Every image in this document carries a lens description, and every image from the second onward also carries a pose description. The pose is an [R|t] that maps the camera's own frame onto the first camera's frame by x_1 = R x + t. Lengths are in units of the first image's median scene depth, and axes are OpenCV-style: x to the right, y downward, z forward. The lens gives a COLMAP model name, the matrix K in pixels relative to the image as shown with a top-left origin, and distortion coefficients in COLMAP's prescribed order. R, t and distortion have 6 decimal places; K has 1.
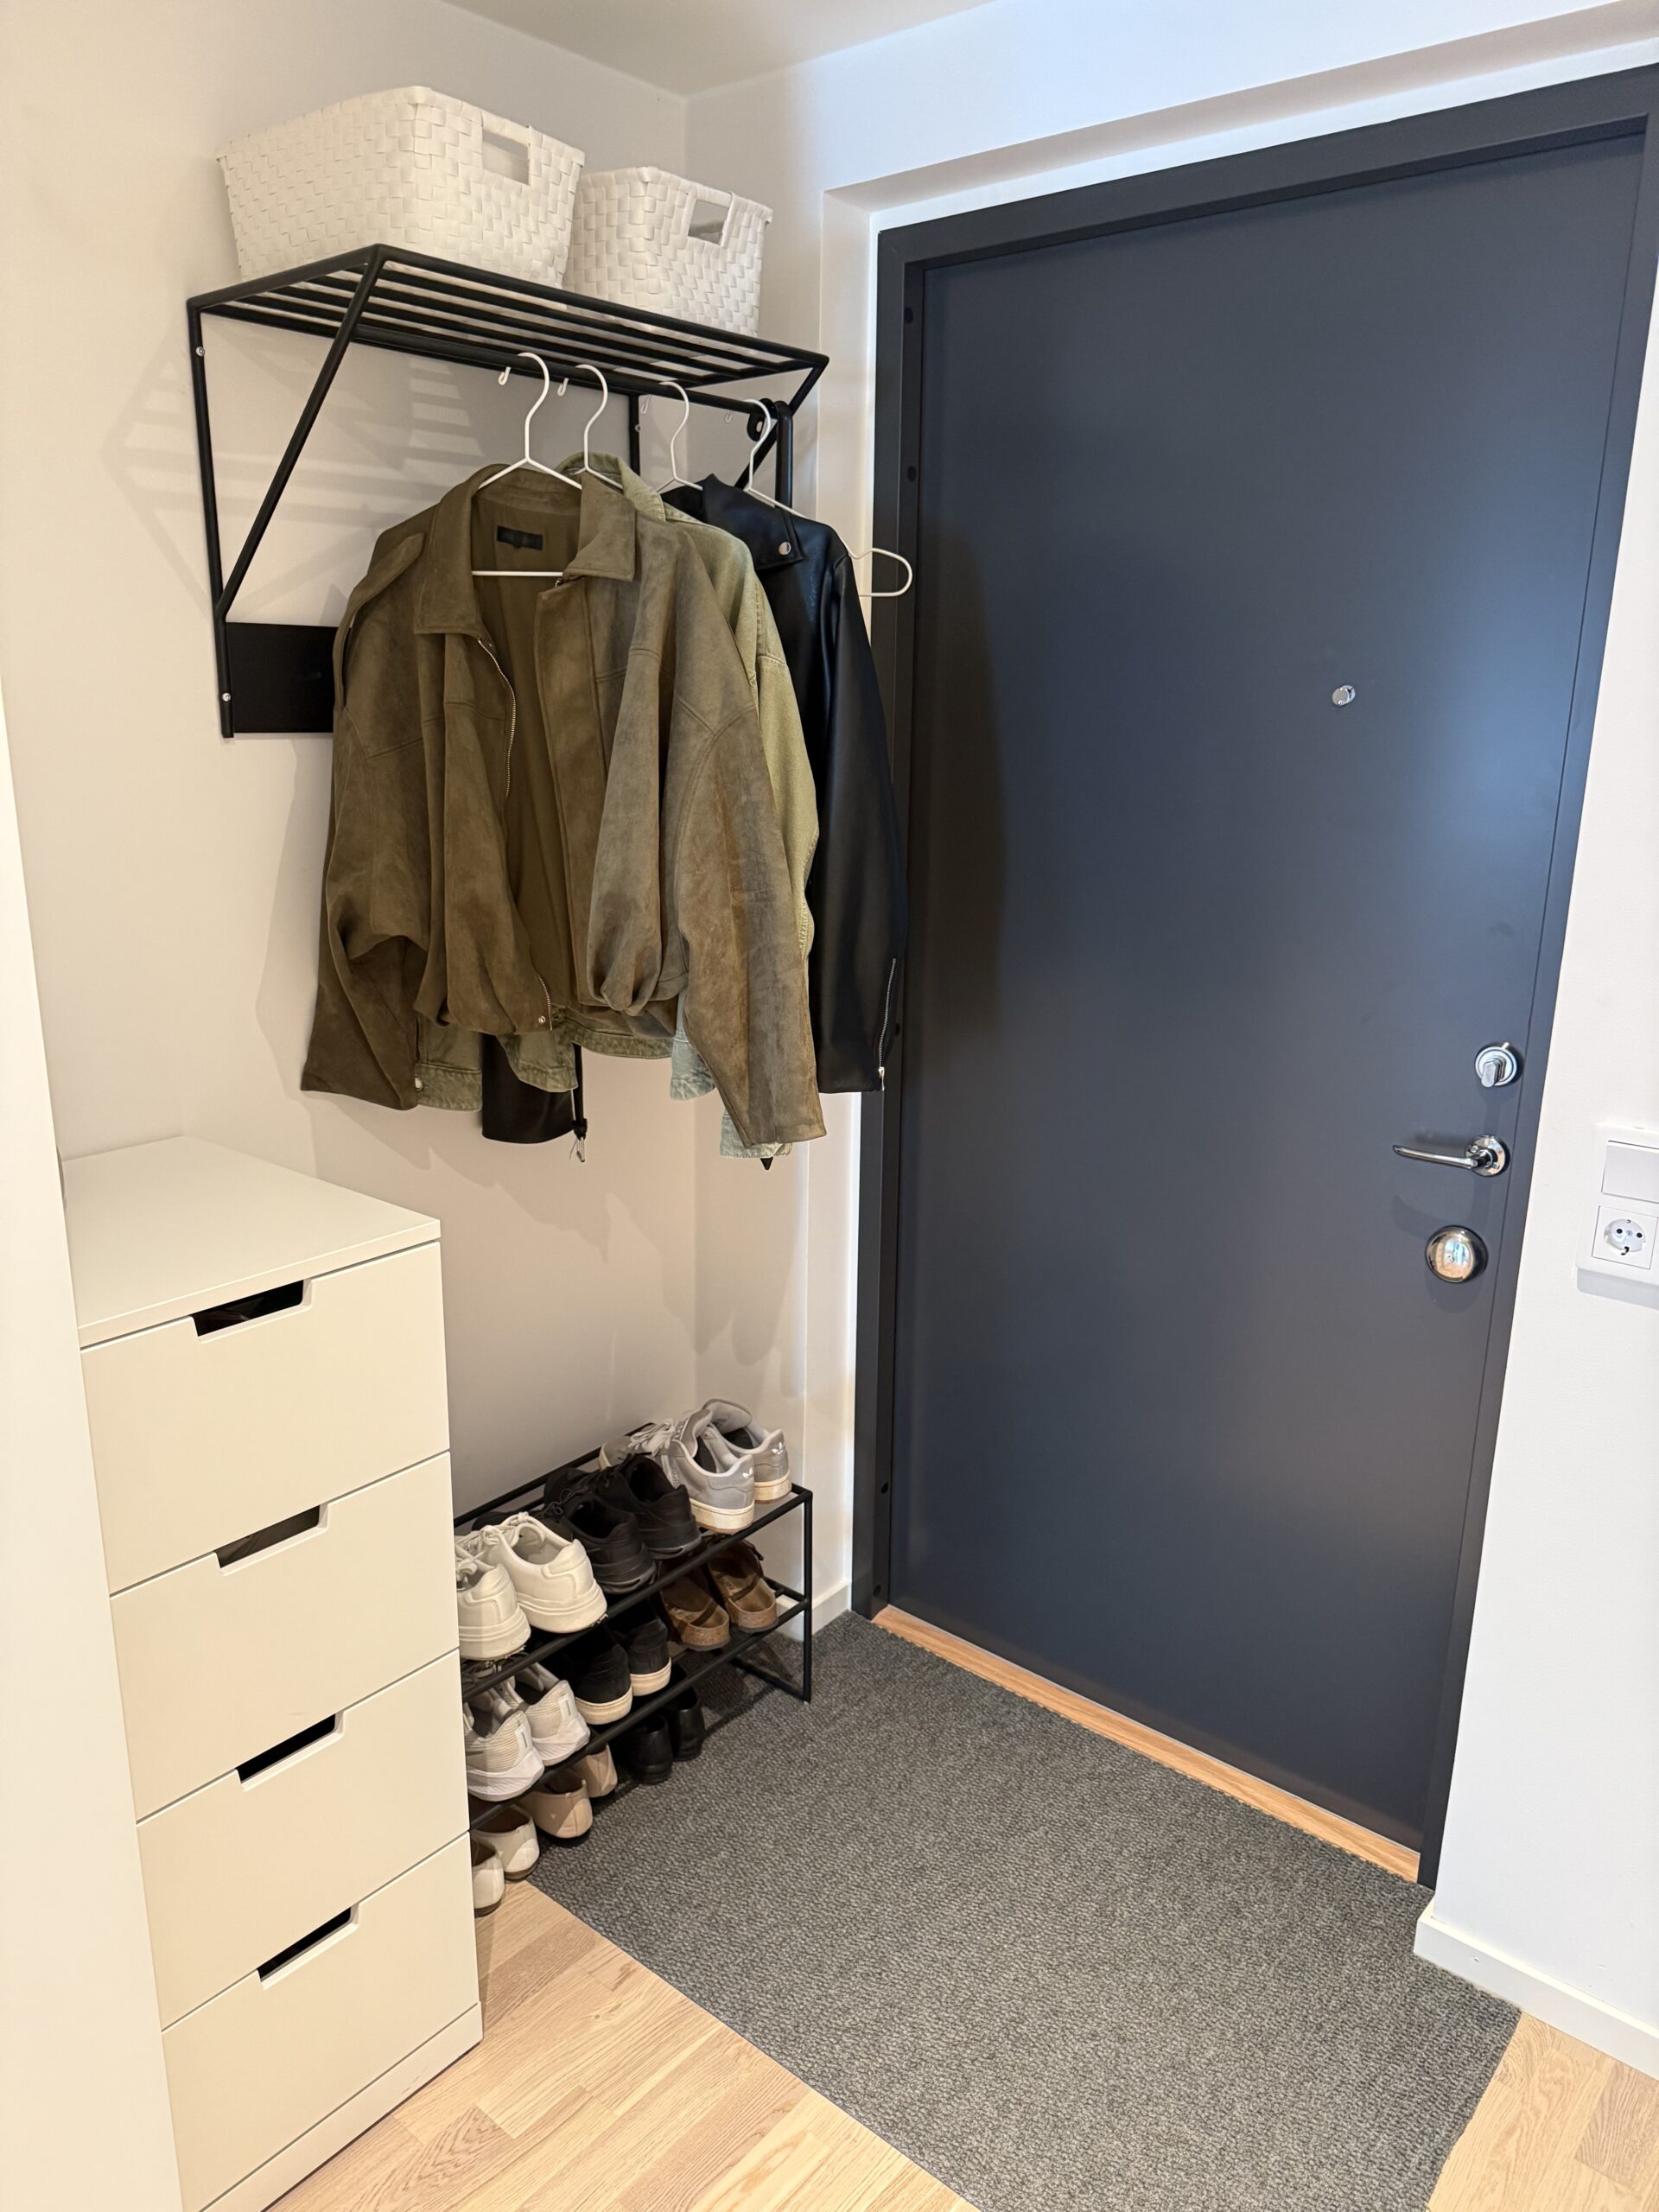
lens RADIAL K [[1566.7, 0, 828.0], [0, 1566.7, 1110.2], [0, 0, 1]] dist [0.053356, -0.043519]
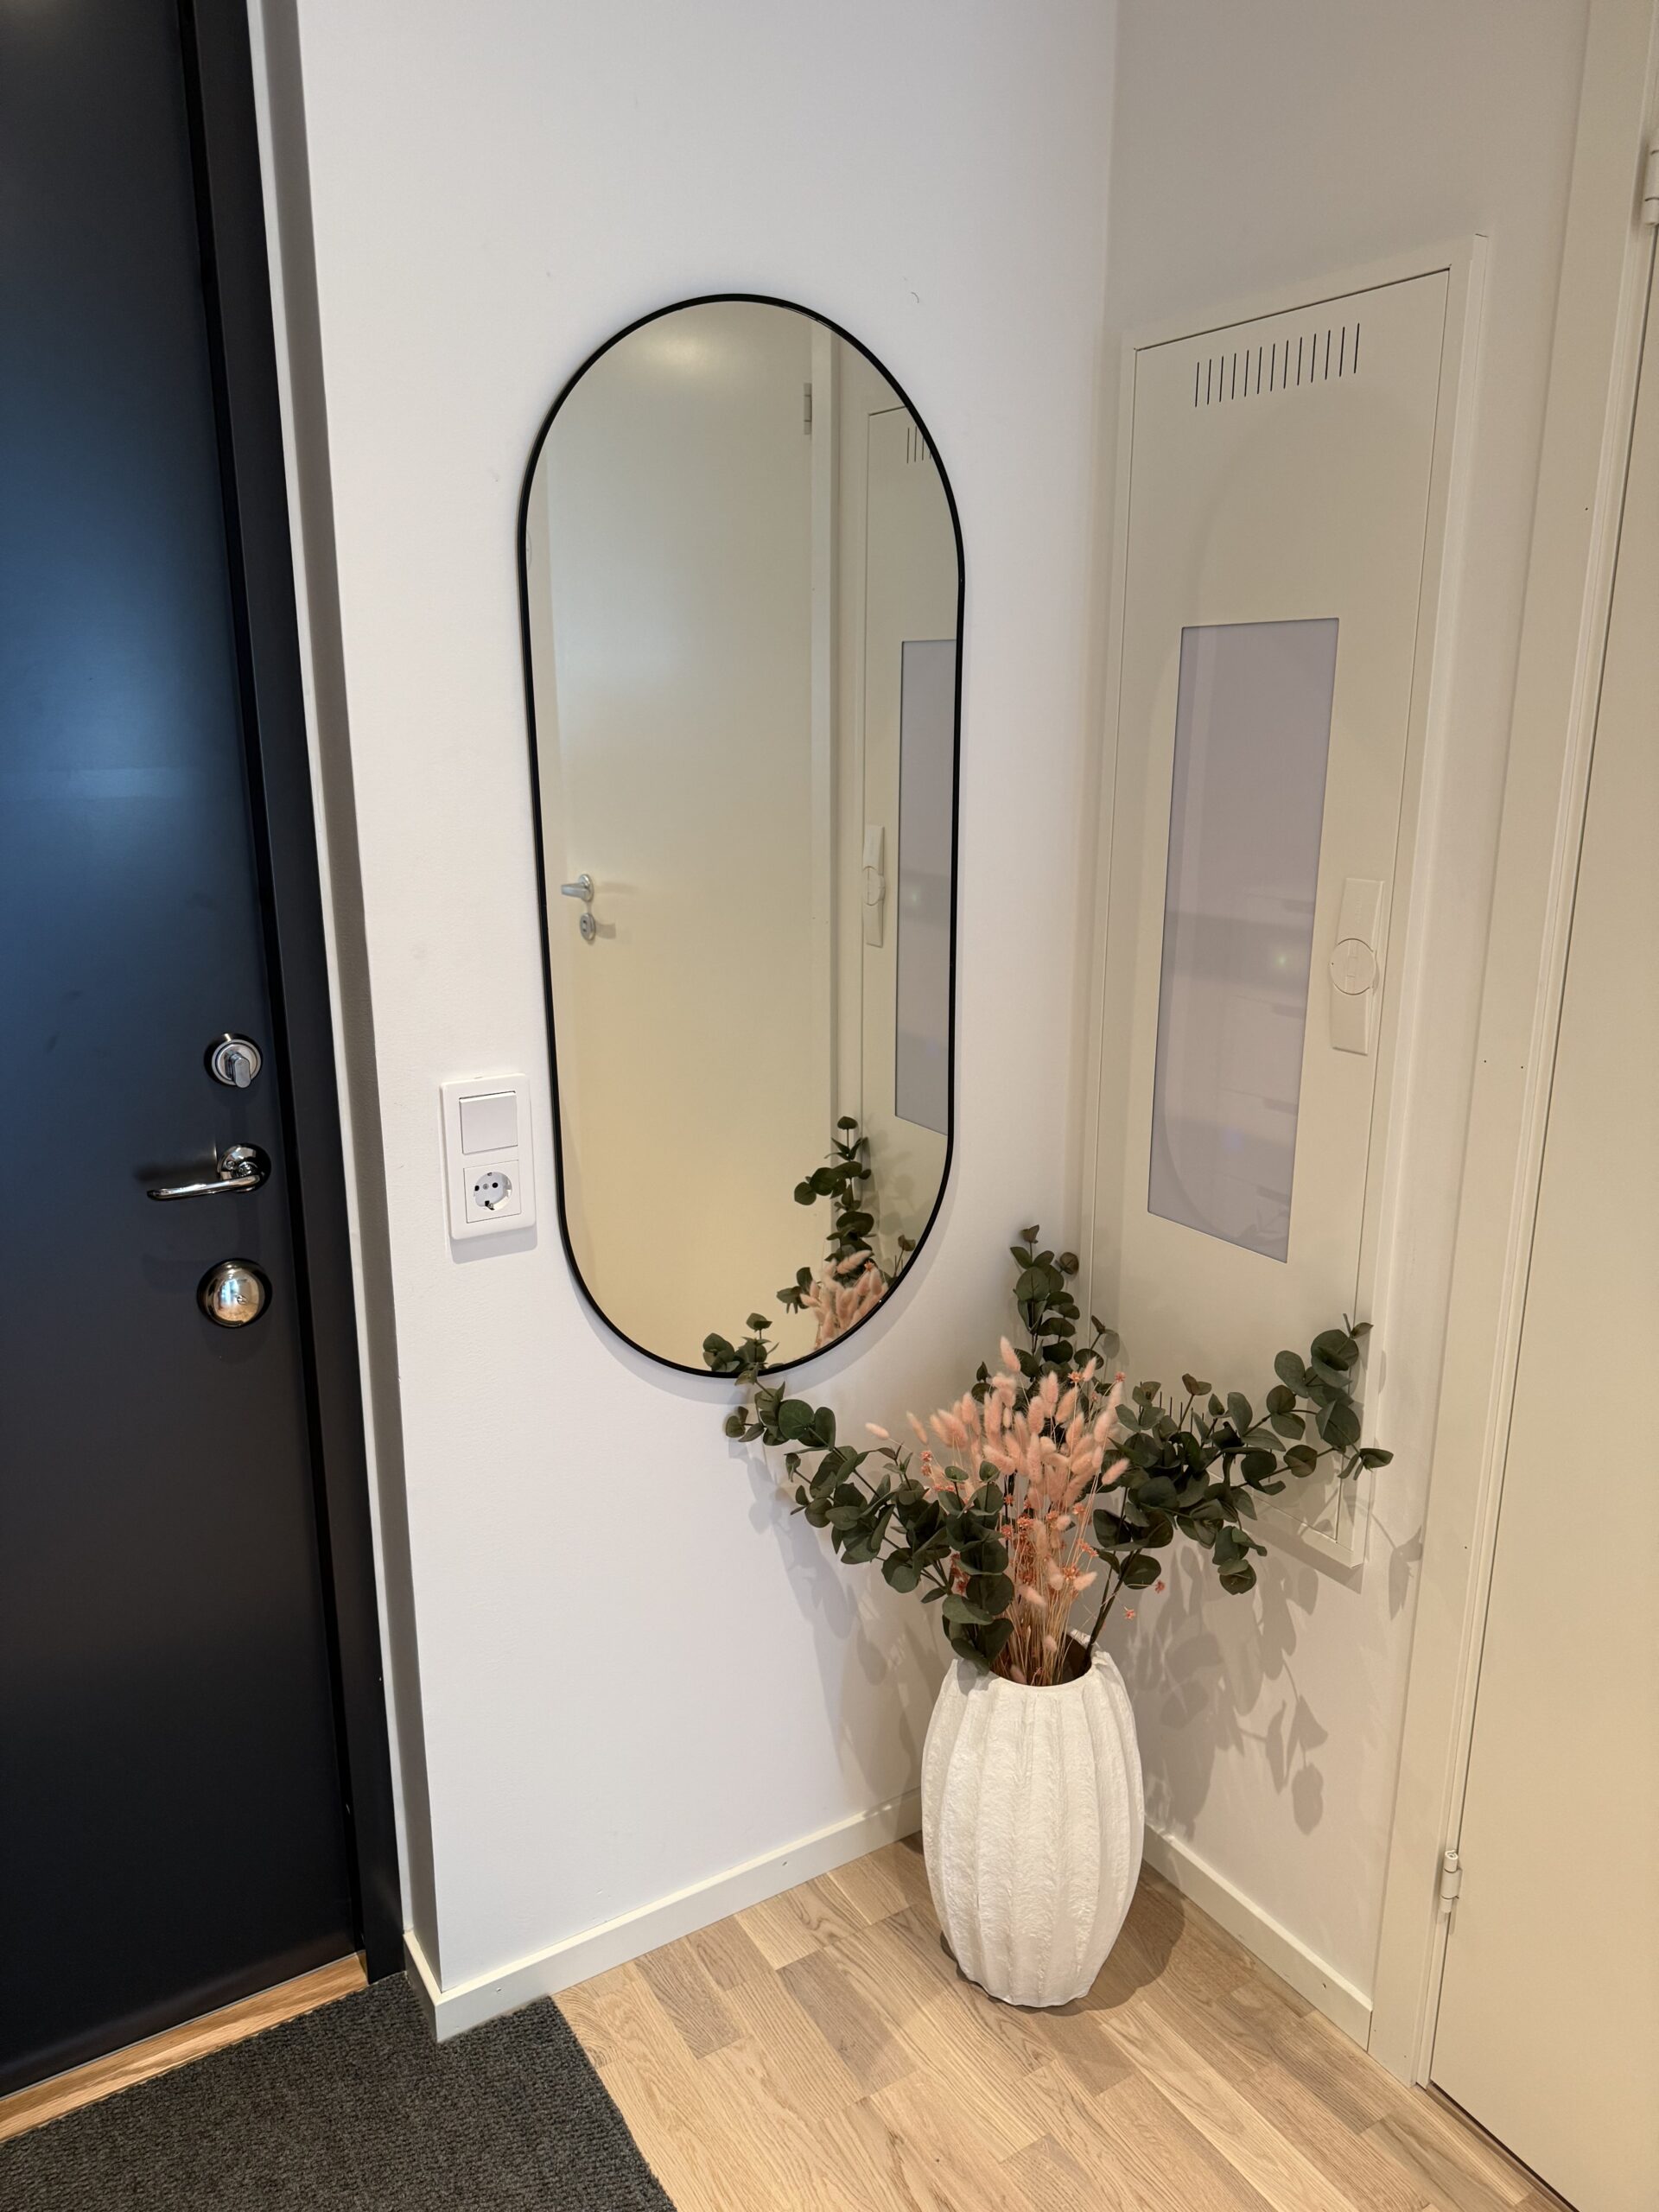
lens RADIAL K [[1566.7, 0, 828.6], [0, 1566.7, 1105.8], [0, 0, 1]] dist [0.053356, -0.043519]
pose [[0.319557, -0.246657, 0.914901, -0.258115], [0.247165, 0.953799, 0.170814, -0.071965], [-0.914764, 0.171547, 0.365758, 0.400308]]
